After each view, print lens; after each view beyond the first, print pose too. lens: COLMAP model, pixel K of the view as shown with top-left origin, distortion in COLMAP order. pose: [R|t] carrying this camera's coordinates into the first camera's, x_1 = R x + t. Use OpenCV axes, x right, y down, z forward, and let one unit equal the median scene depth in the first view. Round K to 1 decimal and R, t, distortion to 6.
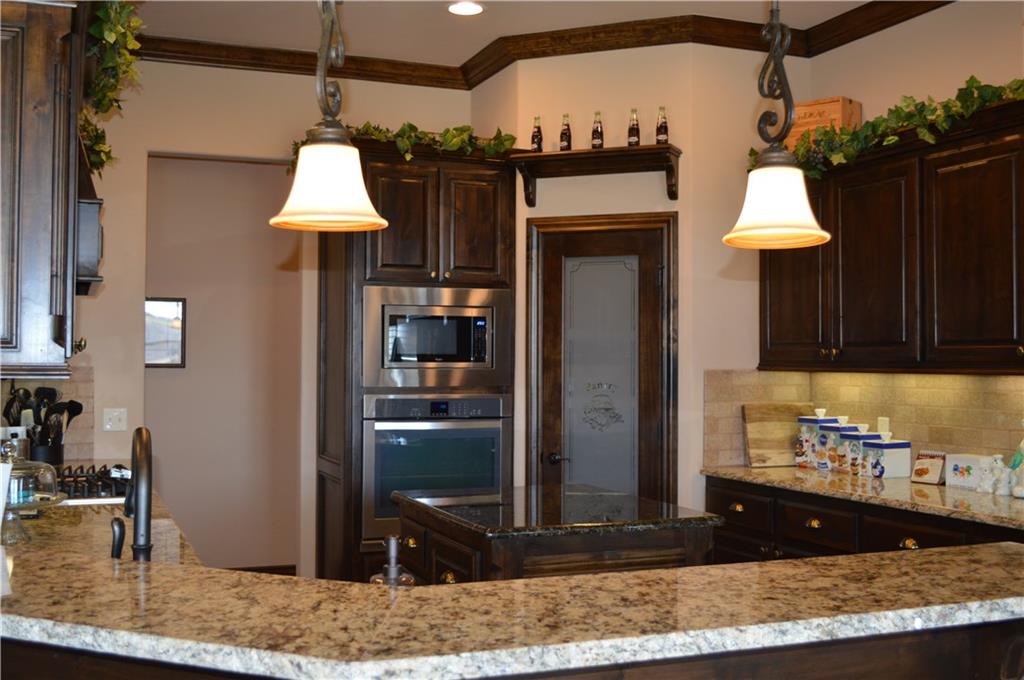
lens RADIAL K [[1138.5, 0, 512.0], [0, 1138.5, 340.0], [0, 0, 1]] dist [-0.056991, 0.013865]
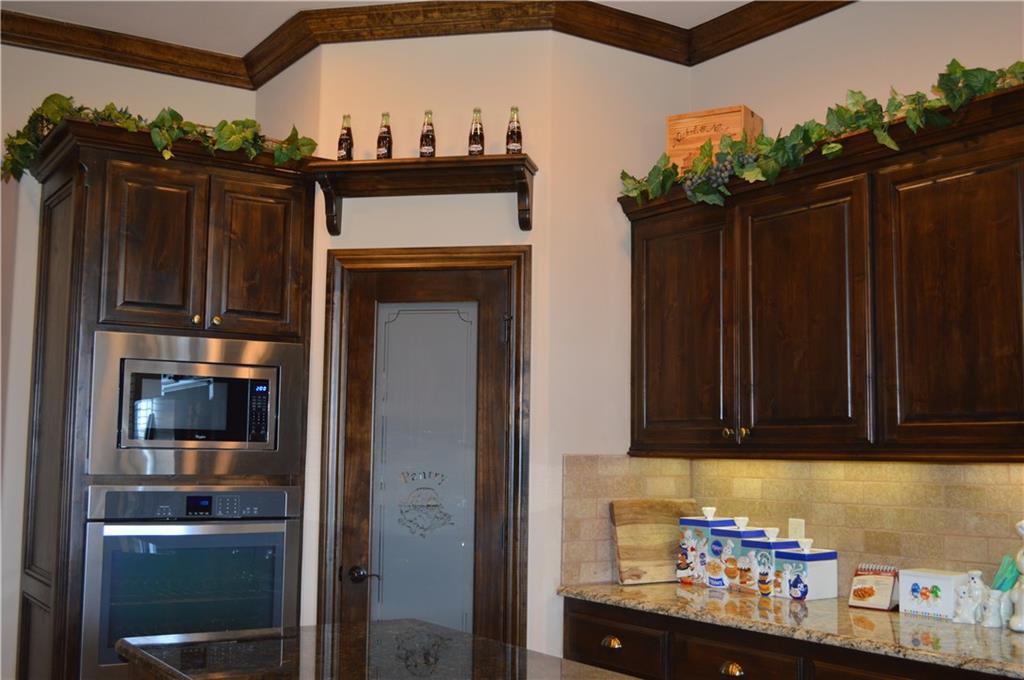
lens RADIAL K [[1138.5, 0, 512.0], [0, 1138.5, 340.0], [0, 0, 1]] dist [-0.056991, 0.013865]
pose [[0.979519, 0.029622, 0.199160, -0.016350], [-0.013654, 0.996615, -0.081074, 0.011817], [-0.200887, 0.076694, 0.976608, 0.262790]]
